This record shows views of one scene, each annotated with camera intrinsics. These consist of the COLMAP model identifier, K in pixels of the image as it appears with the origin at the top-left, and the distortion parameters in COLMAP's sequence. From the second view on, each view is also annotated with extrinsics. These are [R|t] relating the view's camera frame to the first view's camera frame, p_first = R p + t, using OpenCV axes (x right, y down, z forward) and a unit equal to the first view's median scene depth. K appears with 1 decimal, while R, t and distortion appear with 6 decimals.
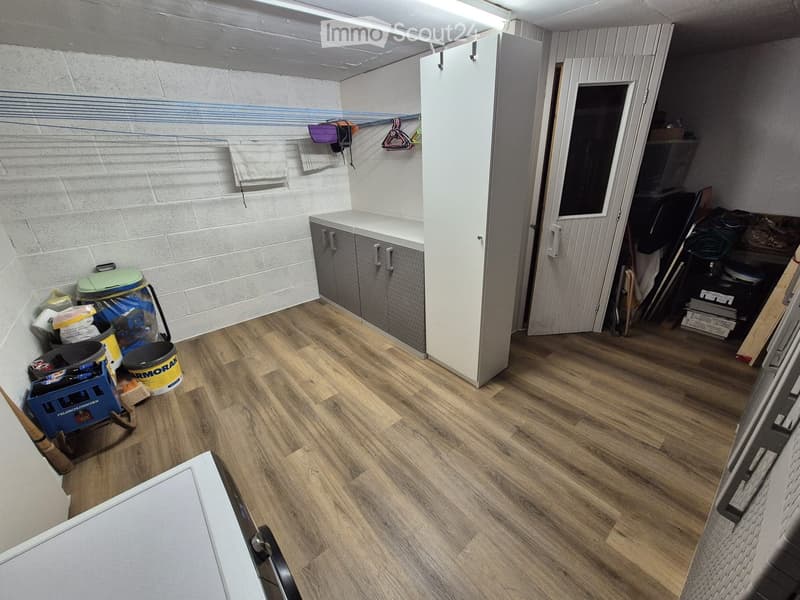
lens RADIAL K [[328.9, 0, 396.9], [0, 328.9, 297.4], [0, 0, 1]] dist [0.001113, 0.000069]
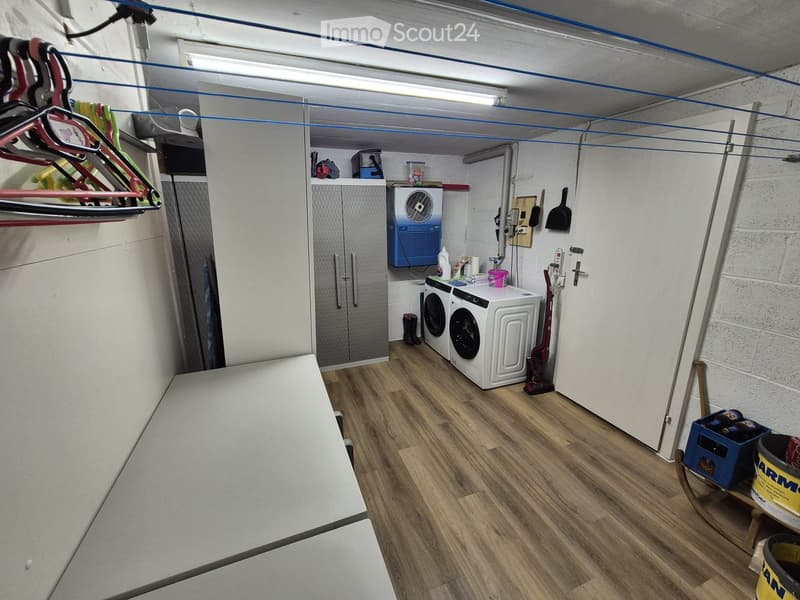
lens RADIAL K [[328.9, 0, 396.9], [0, 328.9, 297.4], [0, 0, 1]] dist [0.001113, 0.000069]
pose [[-0.945450, -0.044637, 0.322695, -0.252940], [0.161700, 0.795623, 0.583812, -0.548546], [-0.282803, 0.604145, -0.745004, 1.239204]]
